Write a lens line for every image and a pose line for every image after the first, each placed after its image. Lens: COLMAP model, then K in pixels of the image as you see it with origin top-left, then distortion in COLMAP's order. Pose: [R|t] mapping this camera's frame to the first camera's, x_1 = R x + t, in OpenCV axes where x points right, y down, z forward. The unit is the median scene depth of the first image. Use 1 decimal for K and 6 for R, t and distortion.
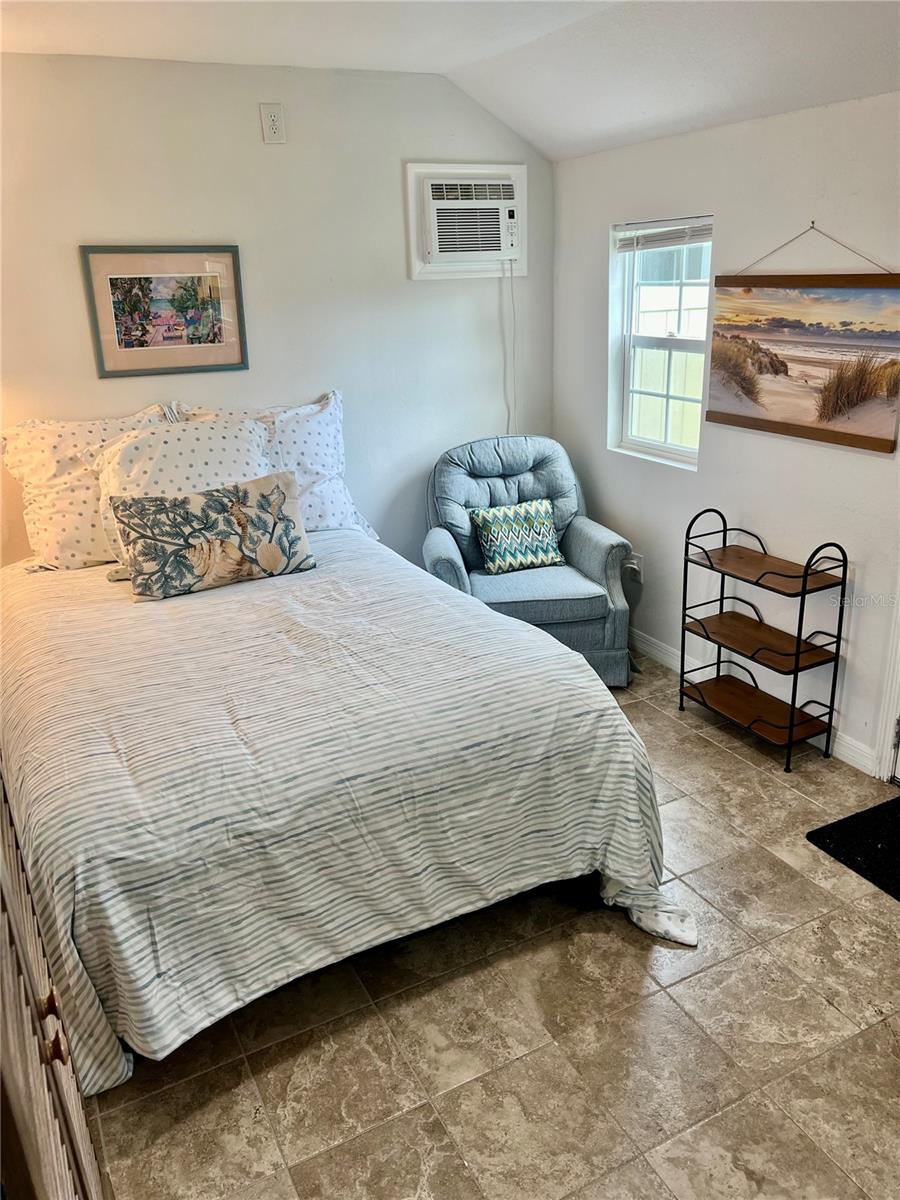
lens RADIAL K [[905.2, 0, 448.9], [0, 905.2, 597.9], [0, 0, 1]] dist [0.040063, -0.048732]
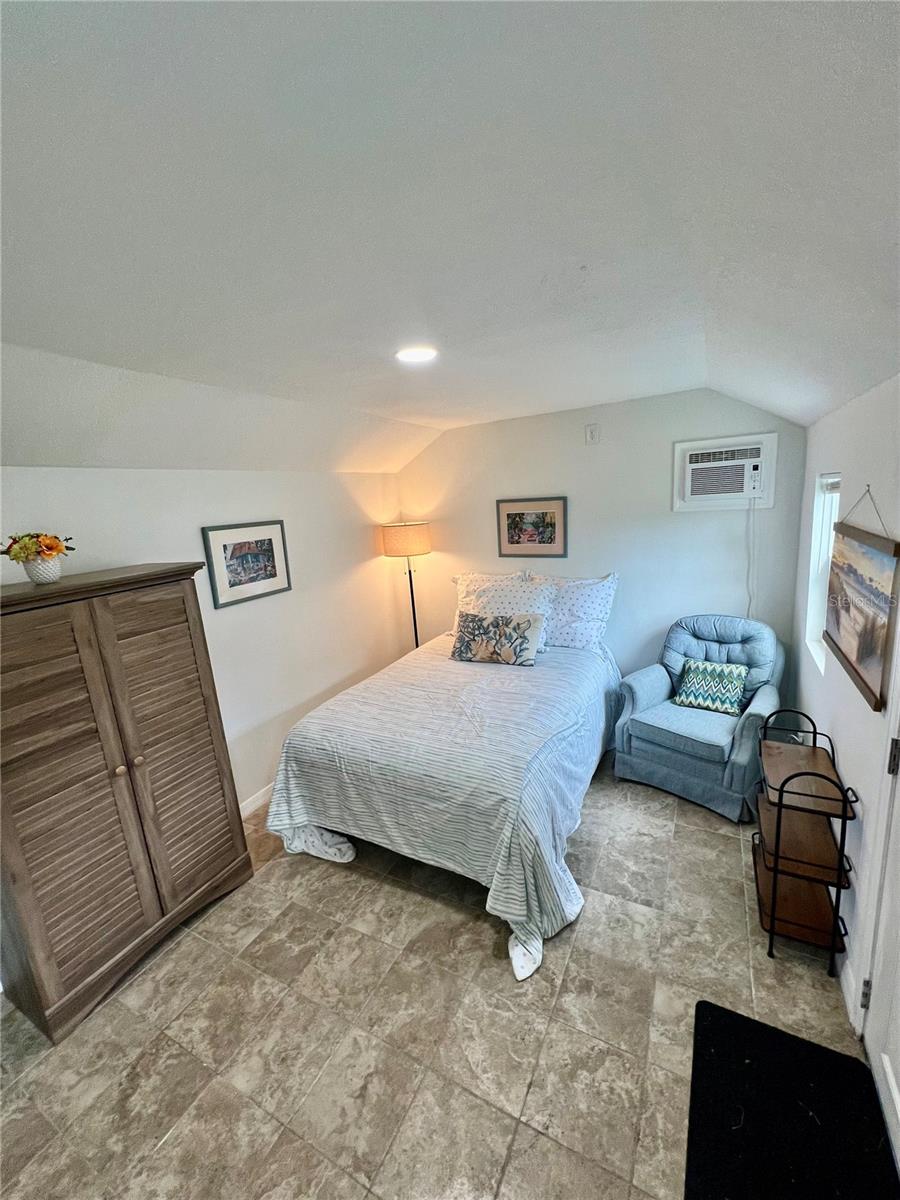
lens RADIAL K [[482.2, 0, 451.1], [0, 482.2, 597.2], [0, 0, 1]] dist [-0.001328, 0.000754]
pose [[0.568675, 0.158830, -0.807082, 0.519573], [-0.230789, 0.972578, 0.028784, -0.156165], [0.789522, 0.169897, 0.589737, 0.241298]]
